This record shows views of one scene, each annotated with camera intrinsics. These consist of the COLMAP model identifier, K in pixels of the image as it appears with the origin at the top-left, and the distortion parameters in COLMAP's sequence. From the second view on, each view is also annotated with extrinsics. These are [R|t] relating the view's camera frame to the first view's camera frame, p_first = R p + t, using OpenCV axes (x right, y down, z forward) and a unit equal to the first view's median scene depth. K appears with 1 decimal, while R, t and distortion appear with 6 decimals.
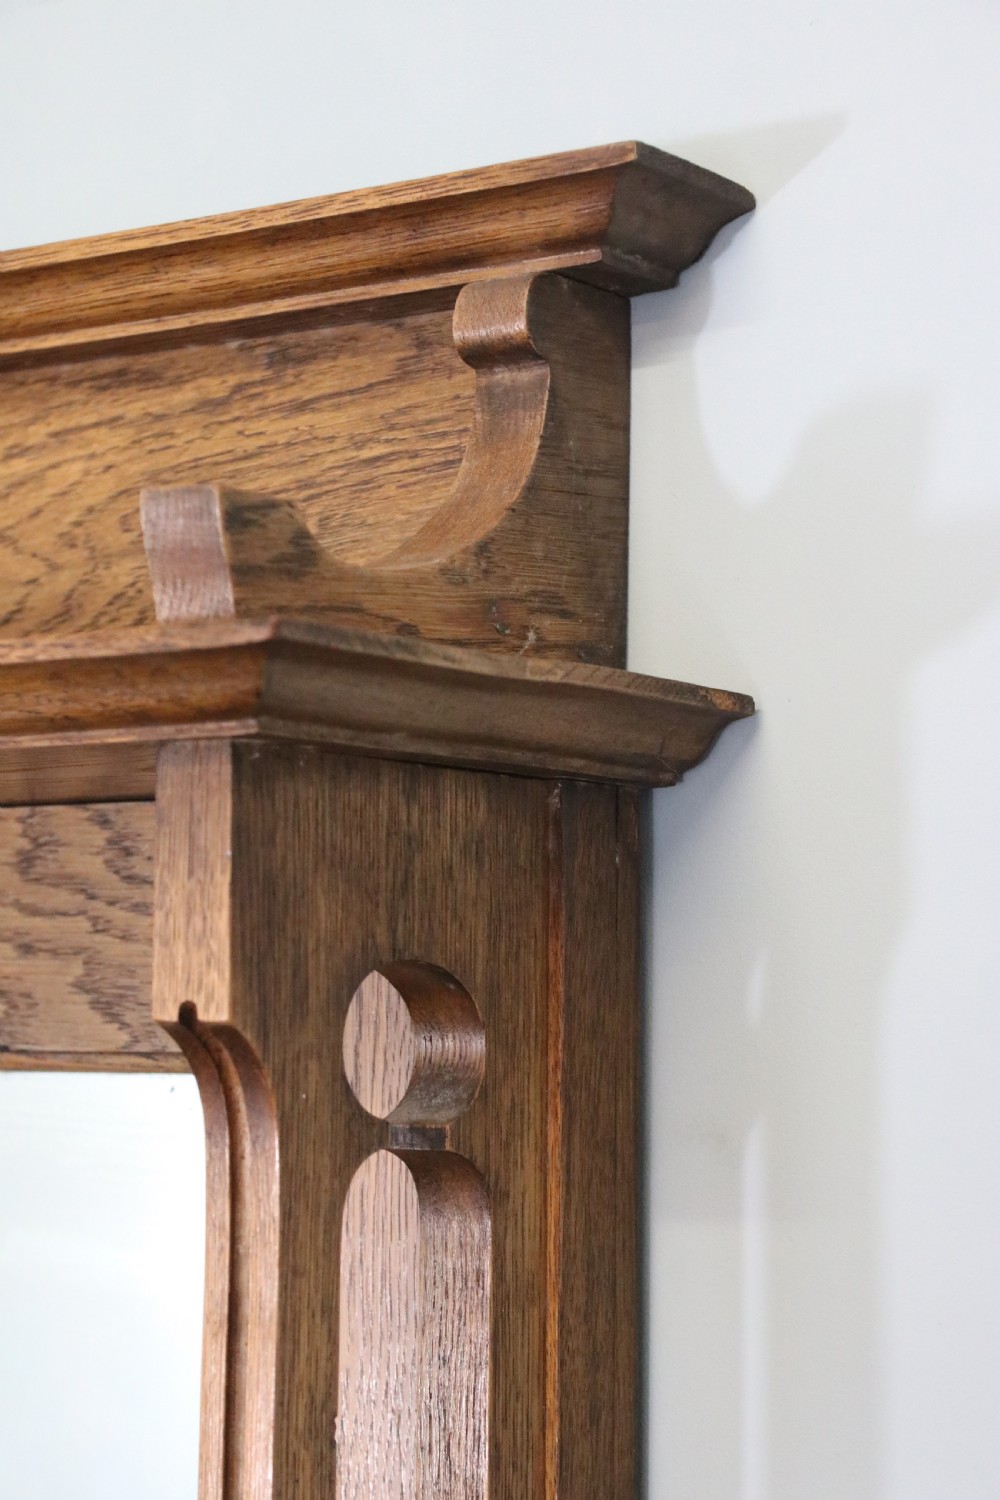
lens RADIAL K [[3556.2, 0, 502.0], [0, 3556.2, 778.2], [0, 0, 1]] dist [0.159601, 0.000000]
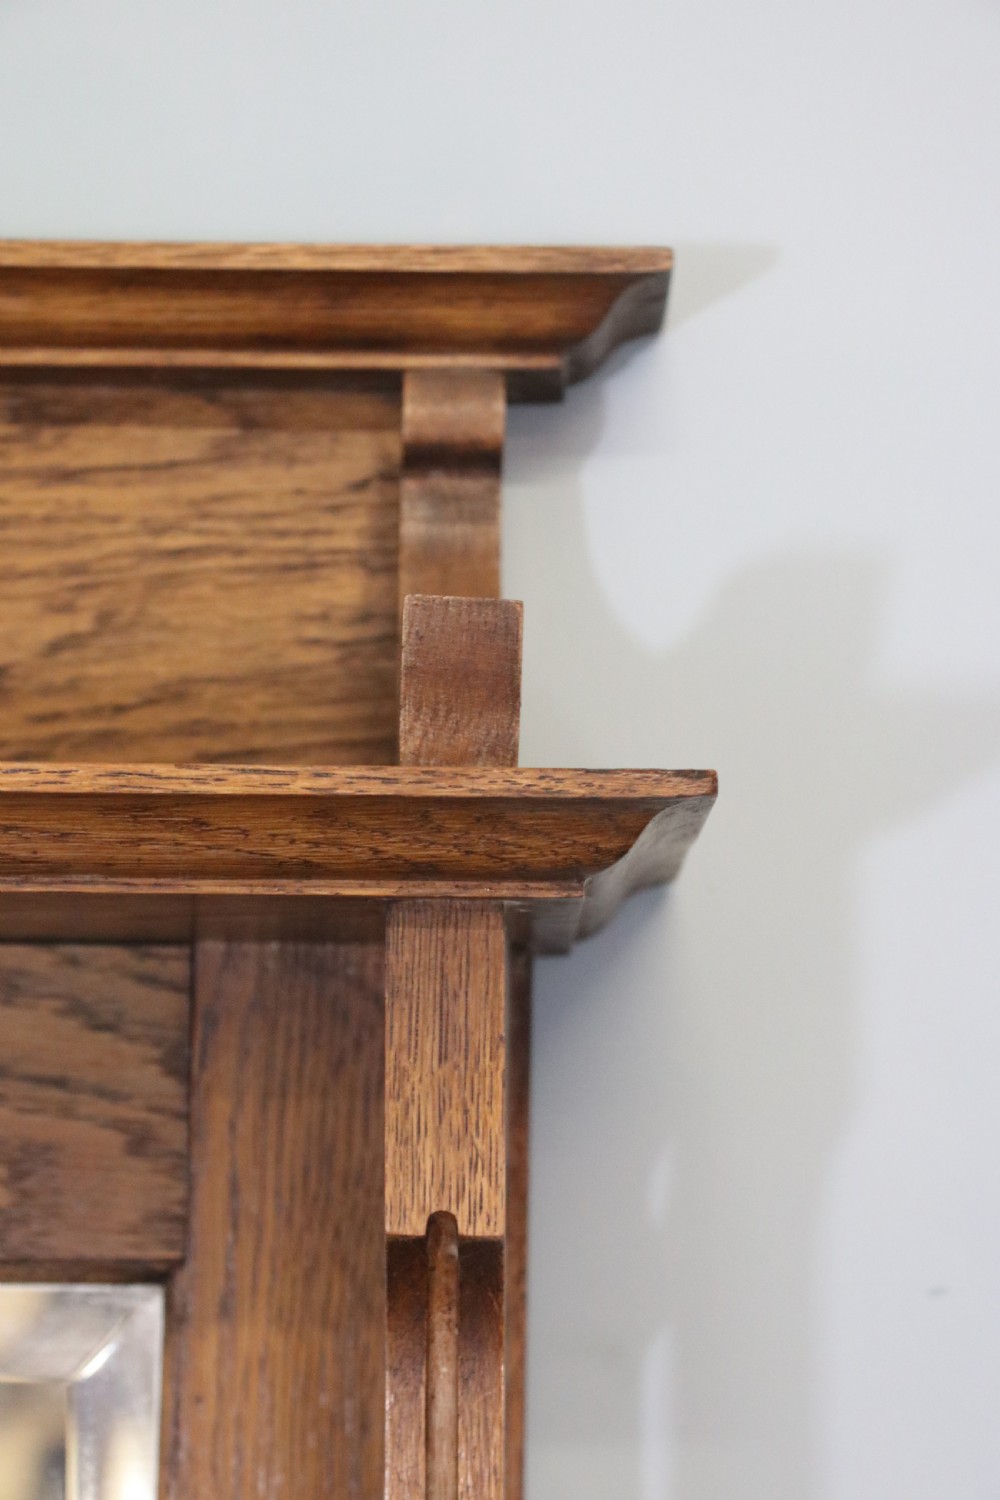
lens RADIAL K [[3844.0, 0, 507.4], [0, 3844.0, 746.9], [0, 0, 1]] dist [0.096025, 0.000000]
pose [[0.799038, 0.070327, 0.597153, -0.565637], [-0.050959, 0.997484, -0.049287, -0.002127], [-0.599117, 0.008952, 0.800612, 0.242903]]
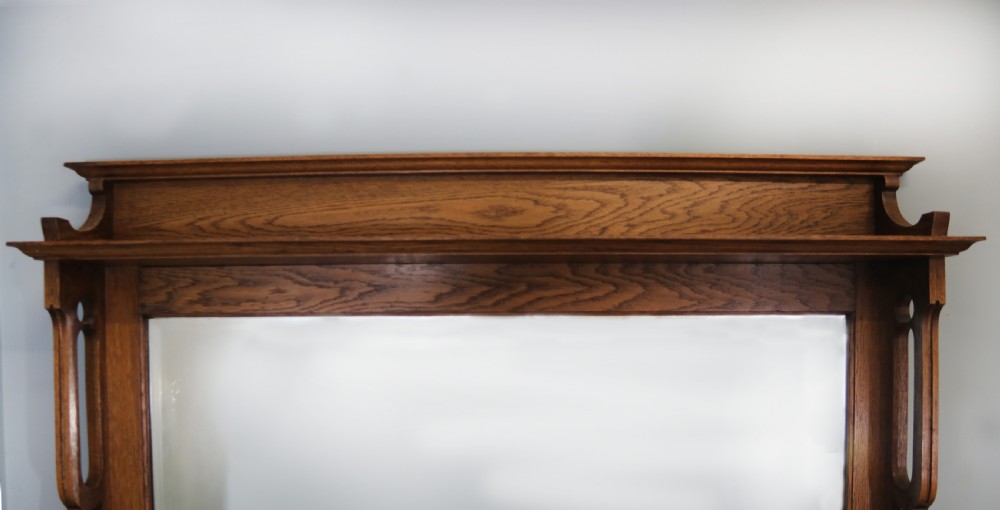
lens RADIAL K [[795.6, 0, 505.9], [0, 795.6, 334.1], [0, 0, 1]] dist [-0.170011, 0.073816]
pose [[0.806098, -0.021678, 0.591385, -1.263331], [-0.030714, 0.996449, 0.078391, 0.037665], [-0.590985, -0.081354, 0.802570, 0.375061]]
